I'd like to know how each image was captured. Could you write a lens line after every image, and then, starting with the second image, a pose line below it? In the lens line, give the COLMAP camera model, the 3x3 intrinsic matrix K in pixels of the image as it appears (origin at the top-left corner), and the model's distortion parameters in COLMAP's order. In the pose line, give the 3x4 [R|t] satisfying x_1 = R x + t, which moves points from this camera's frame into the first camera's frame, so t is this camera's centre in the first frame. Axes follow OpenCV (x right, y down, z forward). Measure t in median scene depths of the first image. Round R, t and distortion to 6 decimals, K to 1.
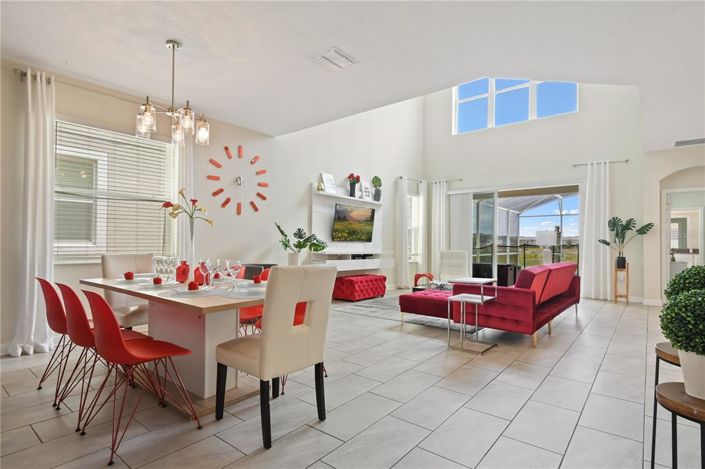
lens RADIAL K [[359.1, 0, 355.3], [0, 359.1, 238.4], [0, 0, 1]] dist [0.004785, 0.000077]
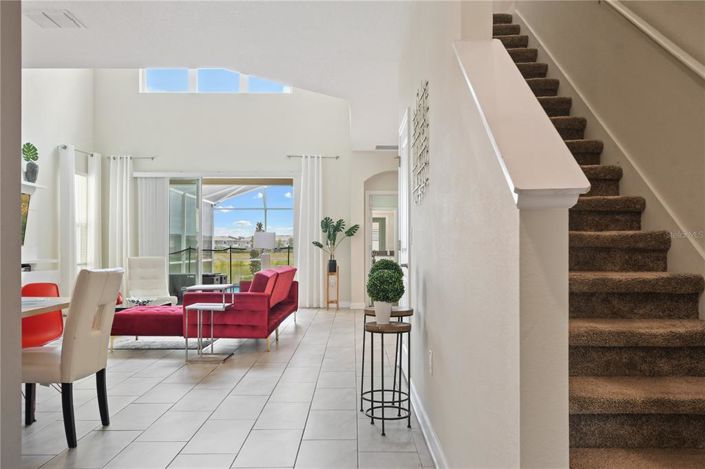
lens RADIAL K [[598.1, 0, 352.5], [0, 598.1, 234.5], [0, 0, 1]] dist [0.011990, 0.002831]
pose [[0.774373, 0.006669, 0.632694, -0.200919], [-0.002866, 0.999971, -0.007033, -0.004224], [-0.632722, 0.003633, 0.774370, -0.231808]]
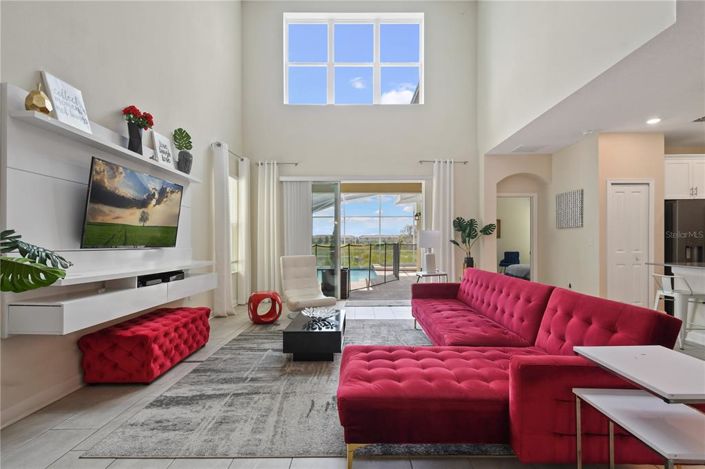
lens RADIAL K [[311.1, 0, 356.0], [0, 311.1, 240.7], [0, 0, 1]] dist [0.000441, 0.000019]
pose [[0.773826, -0.007677, 0.633352, -0.046413], [0.000964, 0.999940, 0.010942, -0.004317], [-0.633398, -0.007857, 0.773787, 0.522565]]
